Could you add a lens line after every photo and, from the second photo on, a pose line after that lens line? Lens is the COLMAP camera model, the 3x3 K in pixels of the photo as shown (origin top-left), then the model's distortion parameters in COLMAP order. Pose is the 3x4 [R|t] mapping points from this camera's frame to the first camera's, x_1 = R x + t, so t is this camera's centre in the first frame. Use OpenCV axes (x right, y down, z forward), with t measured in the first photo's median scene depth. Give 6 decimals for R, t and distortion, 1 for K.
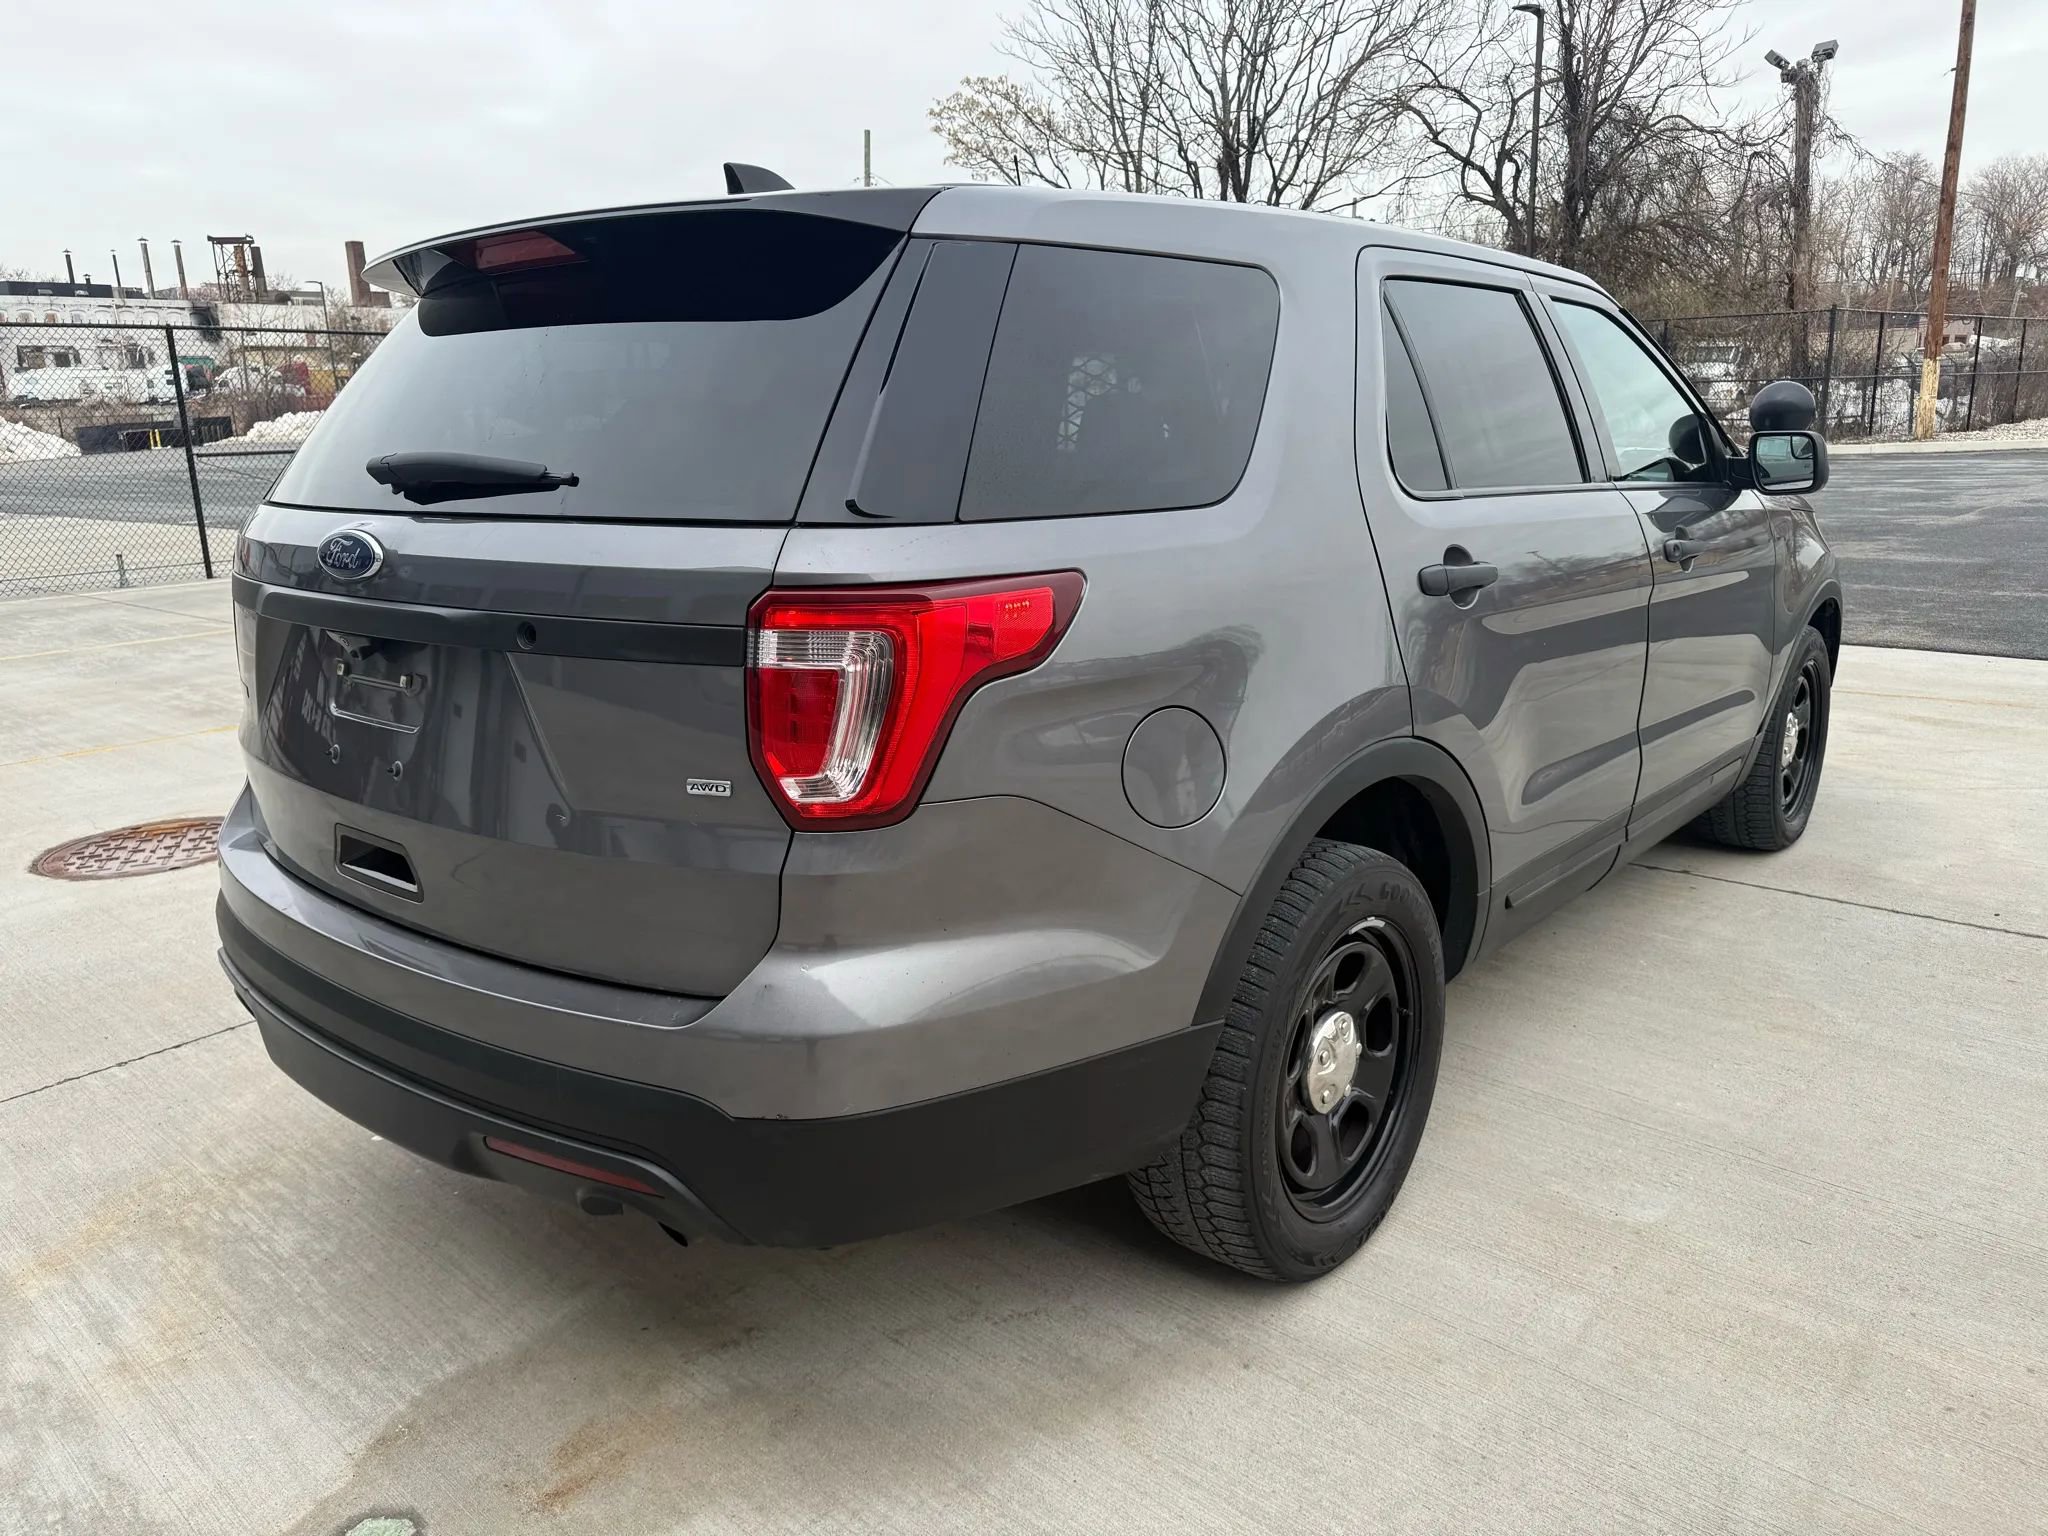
lens RADIAL K [[1443.1, 0, 1026.3], [0, 1443.1, 780.0], [0, 0, 1]] dist [0.039518, -0.046753]
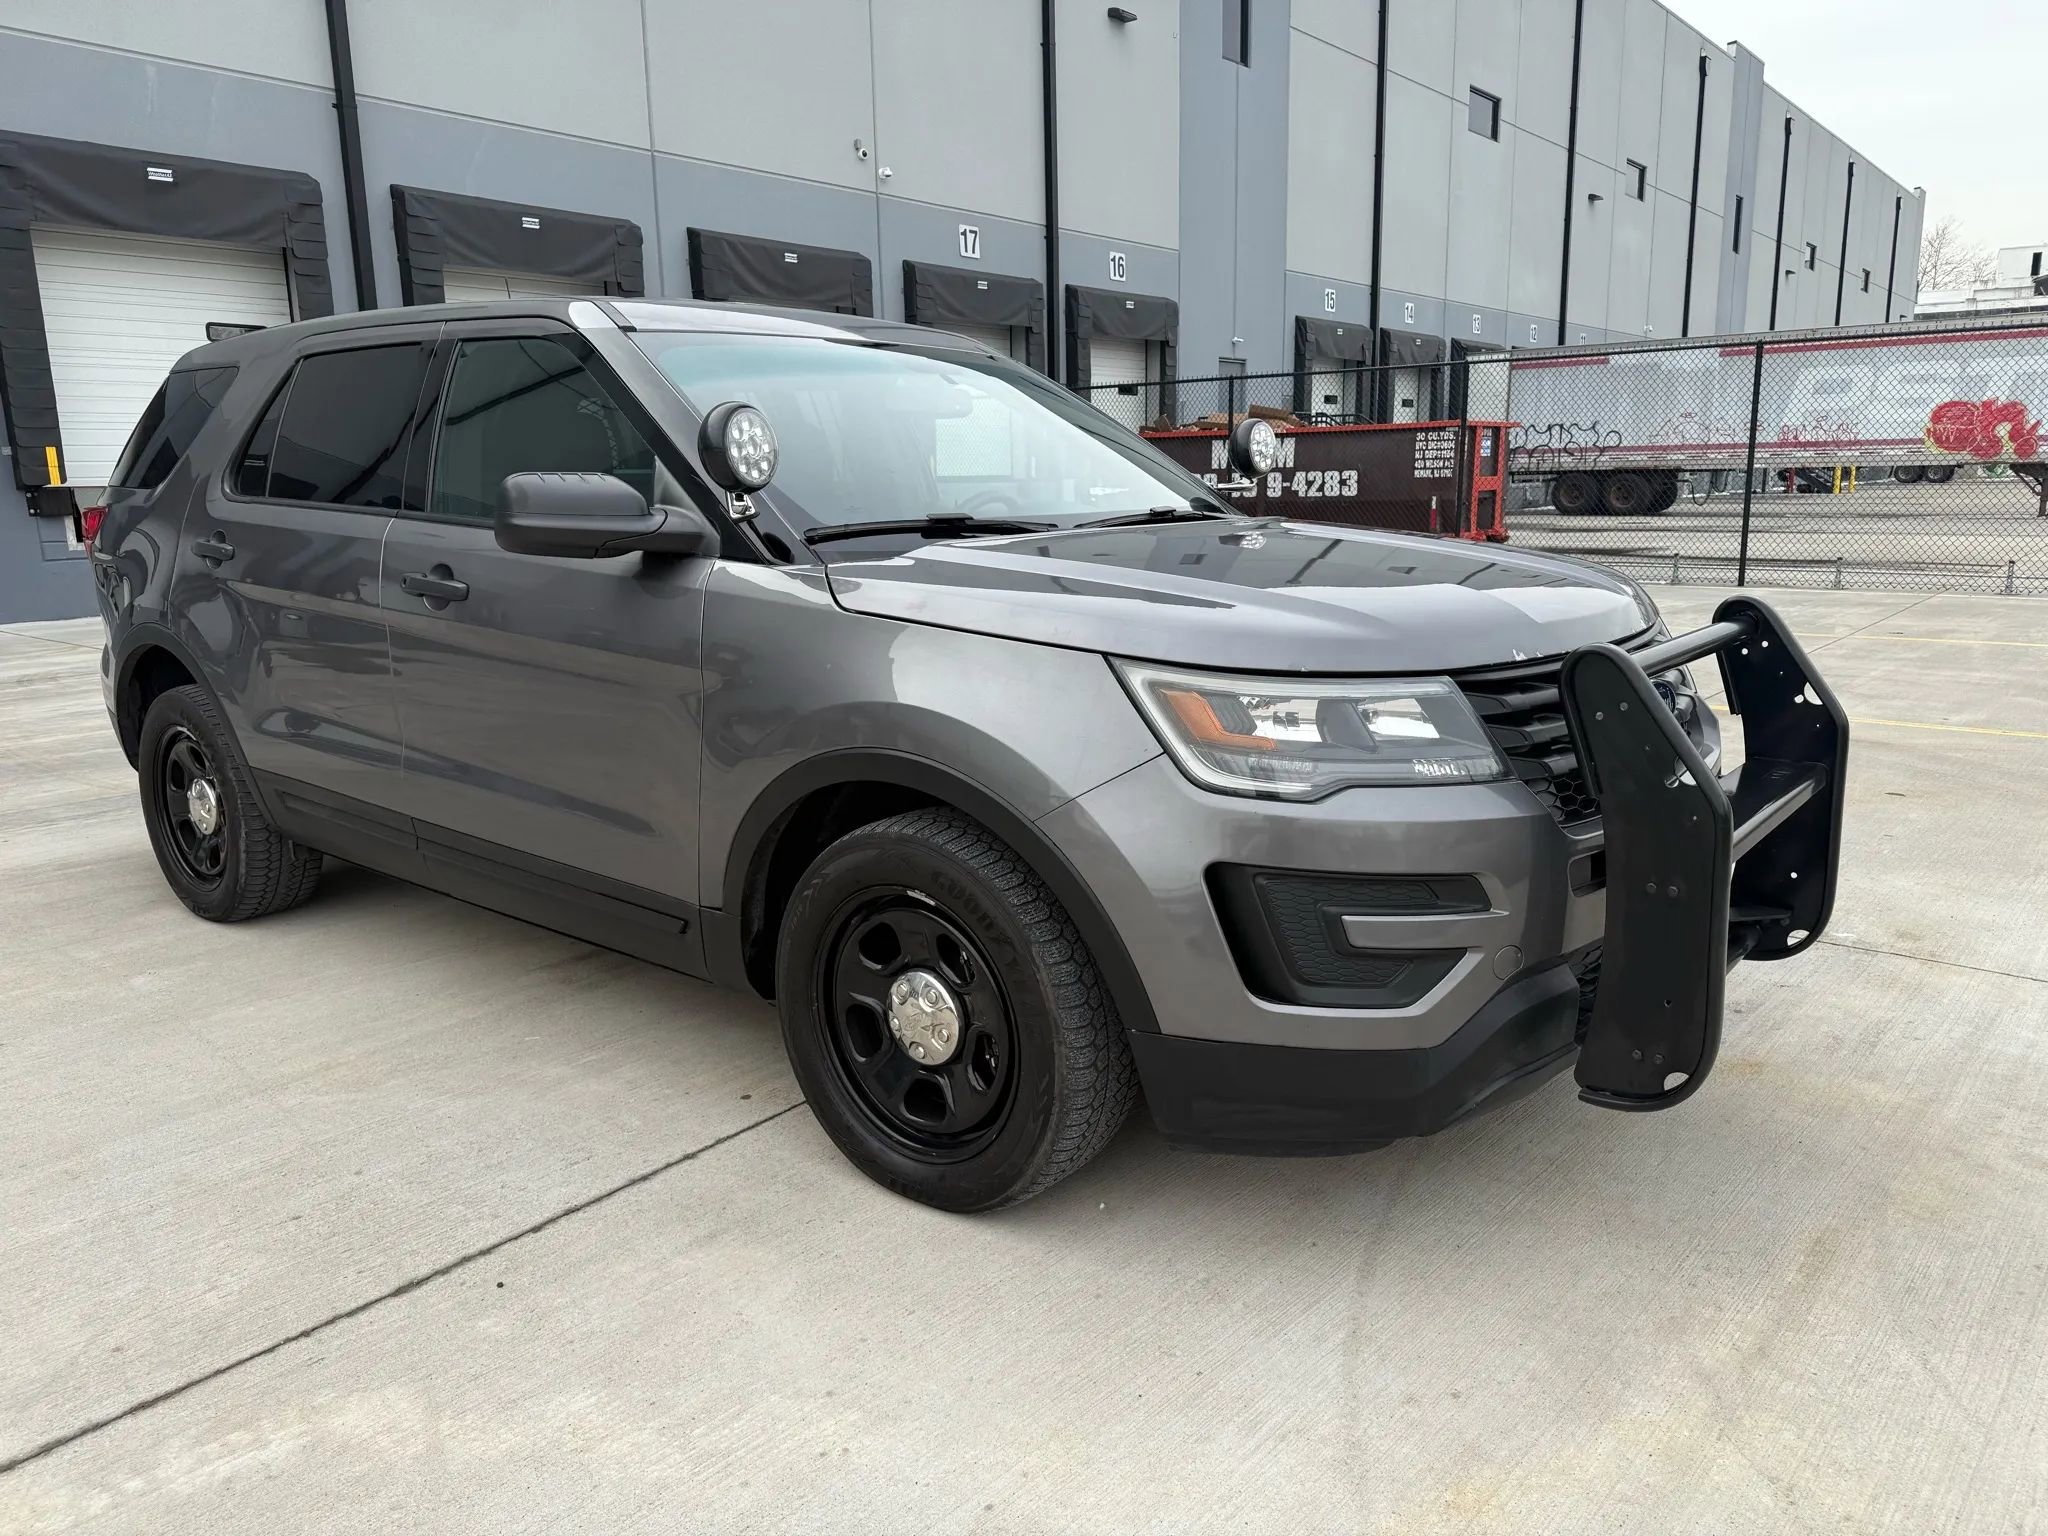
lens RADIAL K [[1443.1, 0, 1016.1], [0, 1443.1, 775.7], [0, 0, 1]] dist [0.039518, -0.046753]
pose [[0.025173, 0.234228, -0.971856, 0.142168], [-0.231304, 0.947148, 0.222282, -0.034111], [0.972556, 0.219198, 0.078021, 0.131095]]
